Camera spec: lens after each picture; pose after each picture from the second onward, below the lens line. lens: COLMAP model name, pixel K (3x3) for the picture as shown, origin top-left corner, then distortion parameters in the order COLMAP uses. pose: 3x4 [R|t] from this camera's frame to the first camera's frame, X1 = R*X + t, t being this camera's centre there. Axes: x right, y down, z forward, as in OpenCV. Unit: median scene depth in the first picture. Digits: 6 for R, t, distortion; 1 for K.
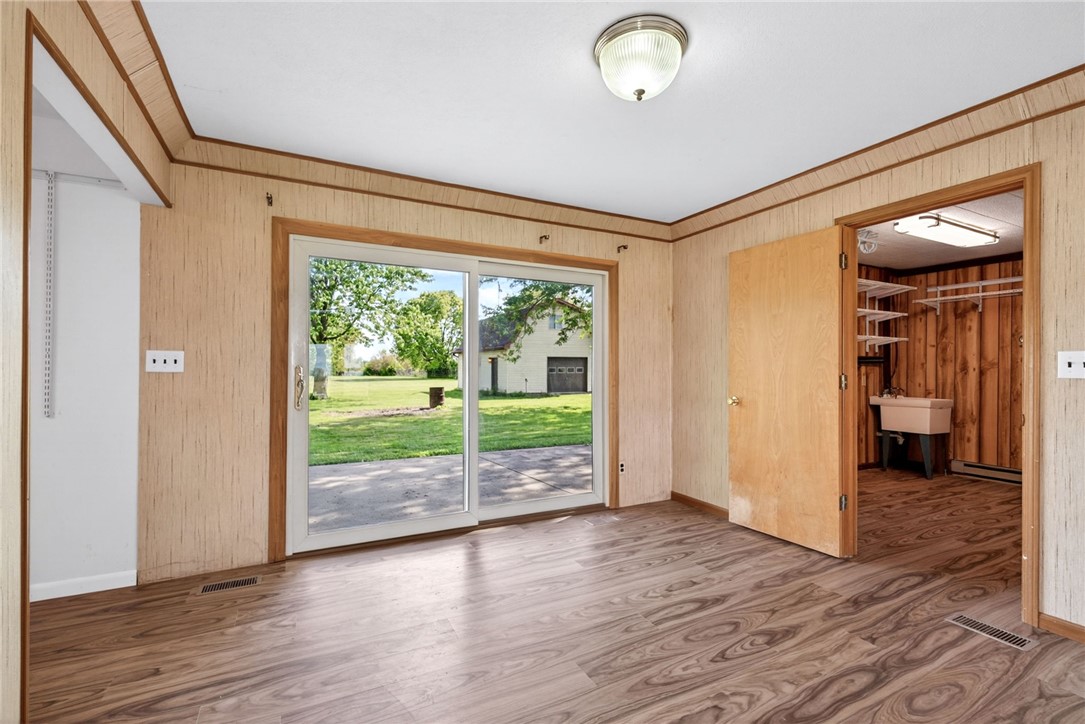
lens RADIAL K [[488.4, 0, 545.5], [0, 488.4, 368.3], [0, 0, 1]] dist [0.013620, -0.000355]
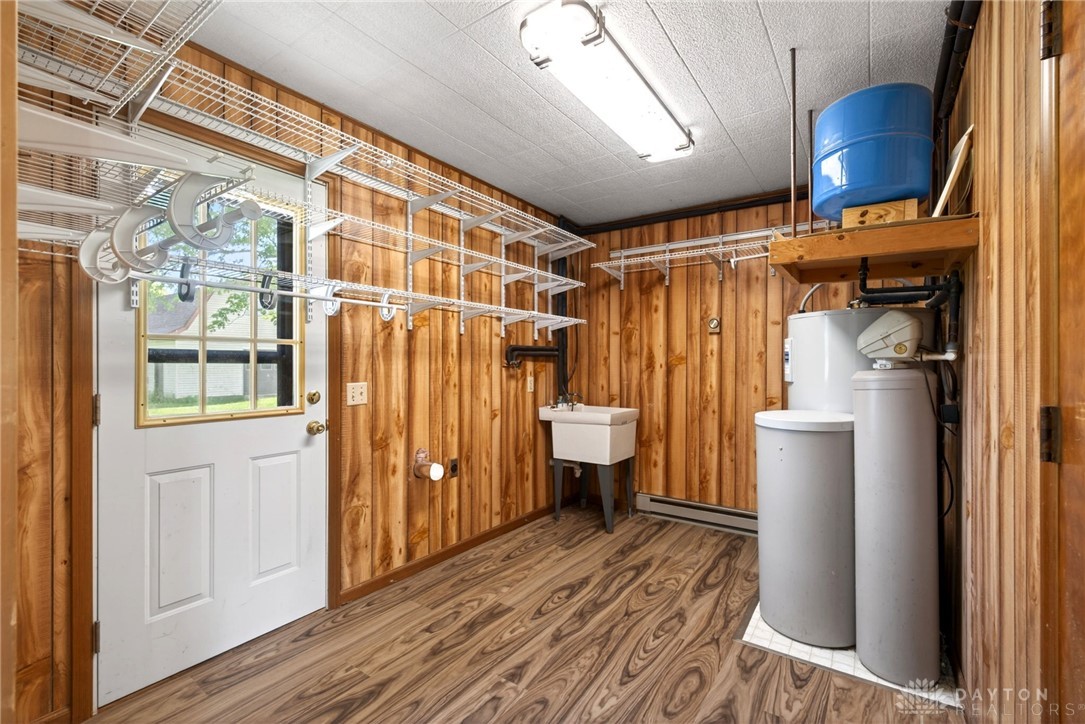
lens RADIAL K [[470.4, 0, 543.8], [0, 470.4, 364.1], [0, 0, 1]] dist [0.002196, -0.000096]
pose [[0.888469, 0.000194, 0.458936, 0.391105], [0.001756, 0.999991, -0.003822, 0.001868], [-0.458933, 0.004202, 0.888461, 0.456025]]
